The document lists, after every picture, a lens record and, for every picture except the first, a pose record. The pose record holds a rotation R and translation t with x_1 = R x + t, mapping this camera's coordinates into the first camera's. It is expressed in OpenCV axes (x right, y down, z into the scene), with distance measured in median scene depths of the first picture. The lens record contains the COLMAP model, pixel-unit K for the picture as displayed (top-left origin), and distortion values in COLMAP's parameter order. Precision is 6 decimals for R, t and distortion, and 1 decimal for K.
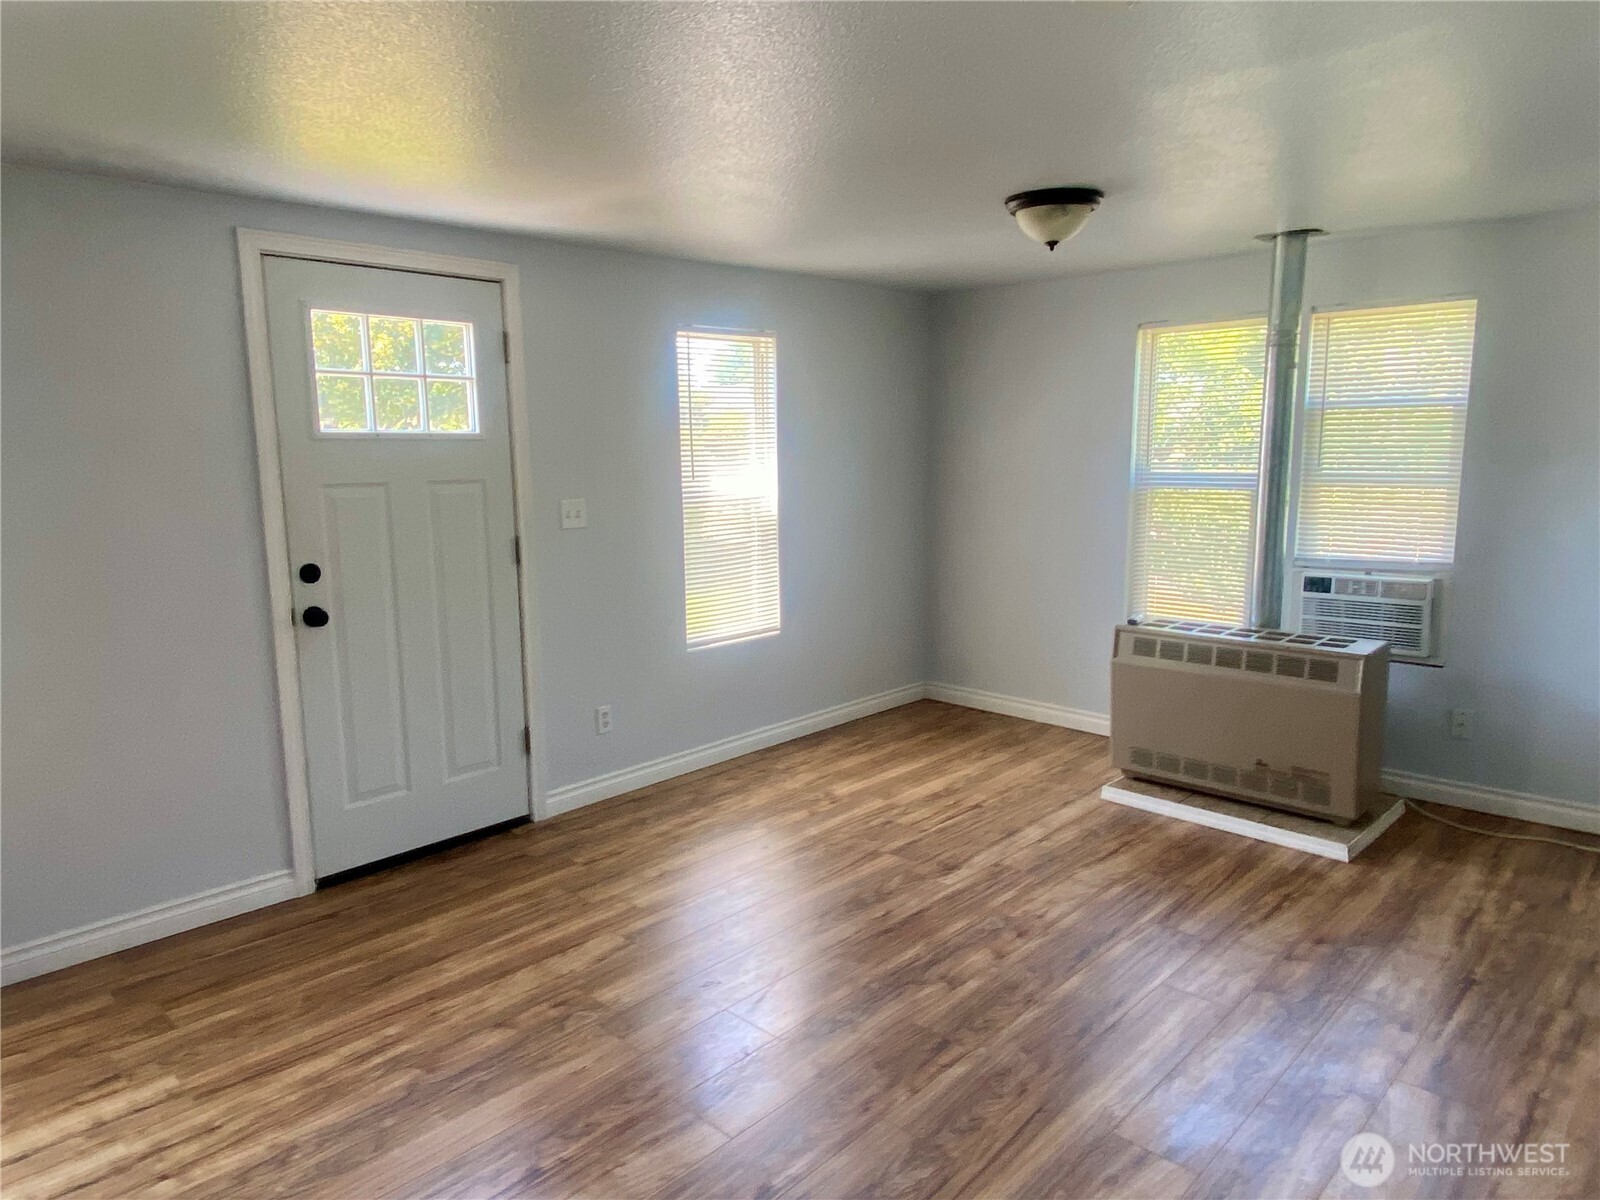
lens RADIAL K [[1022.7, 0, 810.1], [0, 1022.7, 602.3], [0, 0, 1]] dist [0.089650, -0.094538]
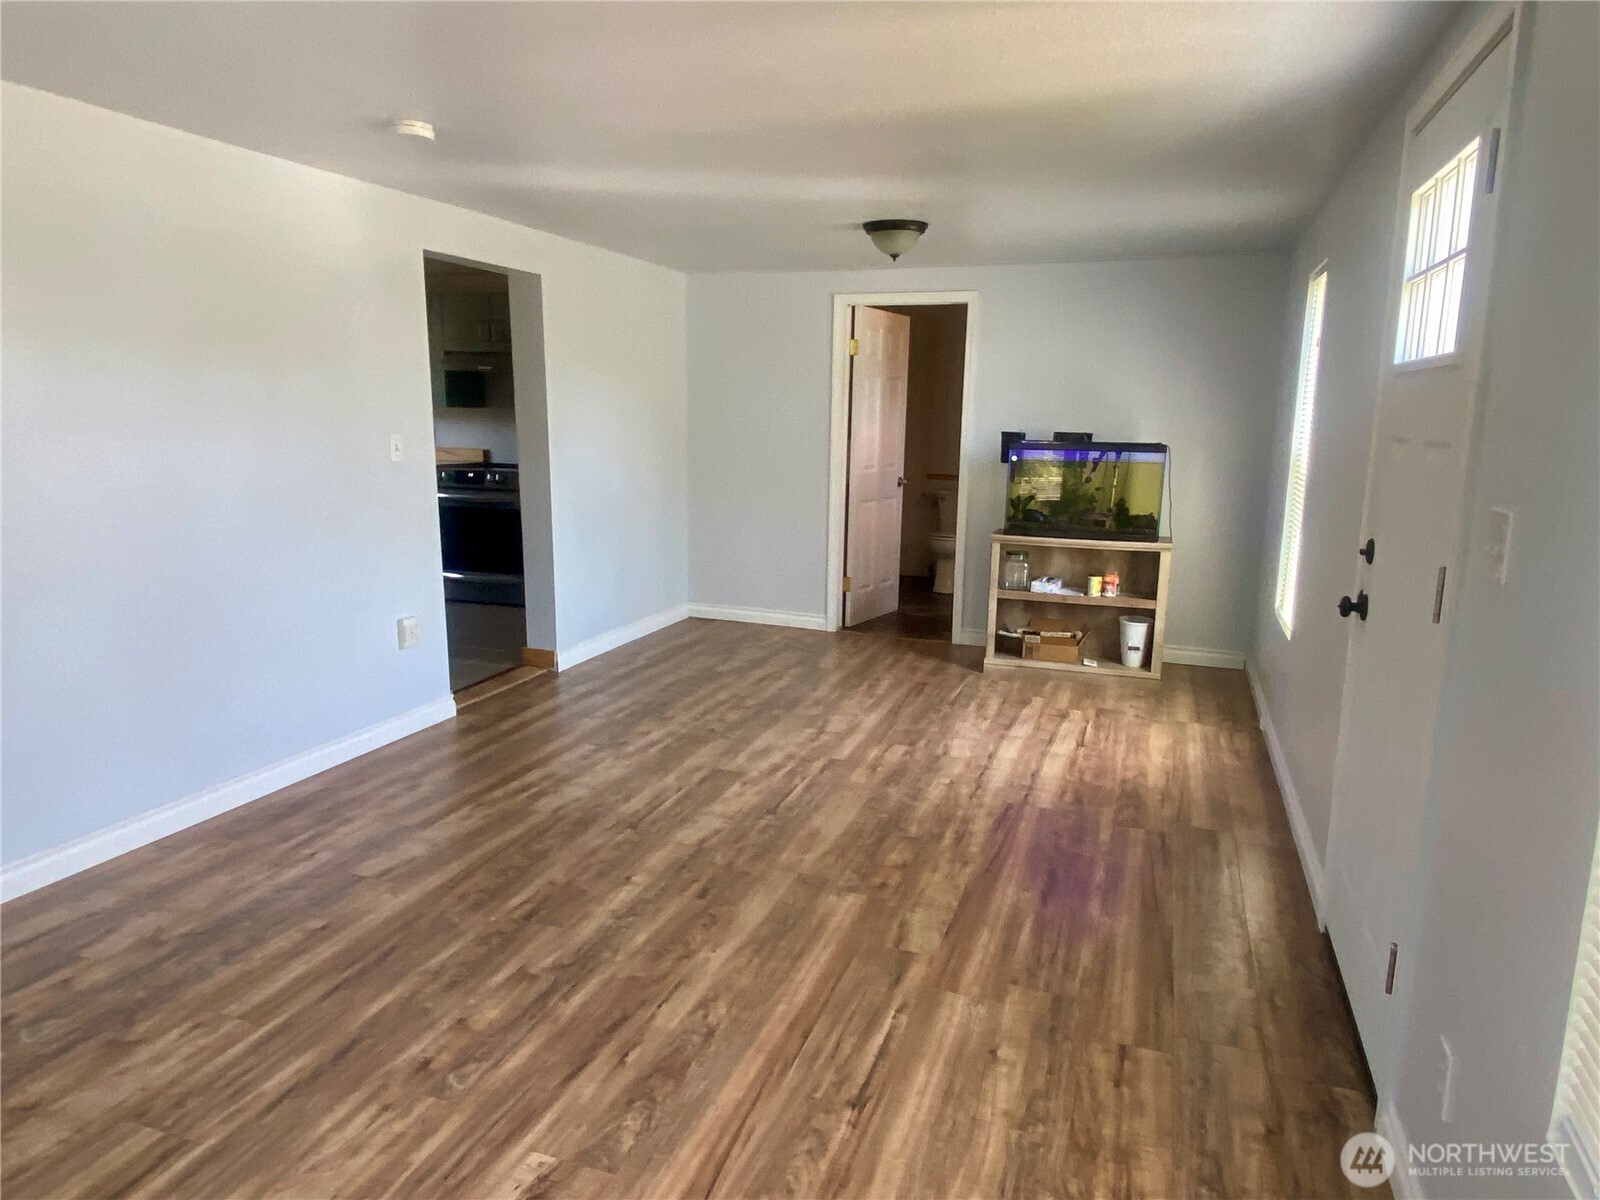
lens RADIAL K [[1022.7, 0, 810.1], [0, 1022.7, 602.3], [0, 0, 1]] dist [0.089650, -0.094538]
pose [[-0.912659, 0.072521, -0.402236, 0.249328], [-0.068559, 0.943026, 0.325580, -0.252846], [0.402930, 0.324720, -0.855689, 1.773466]]
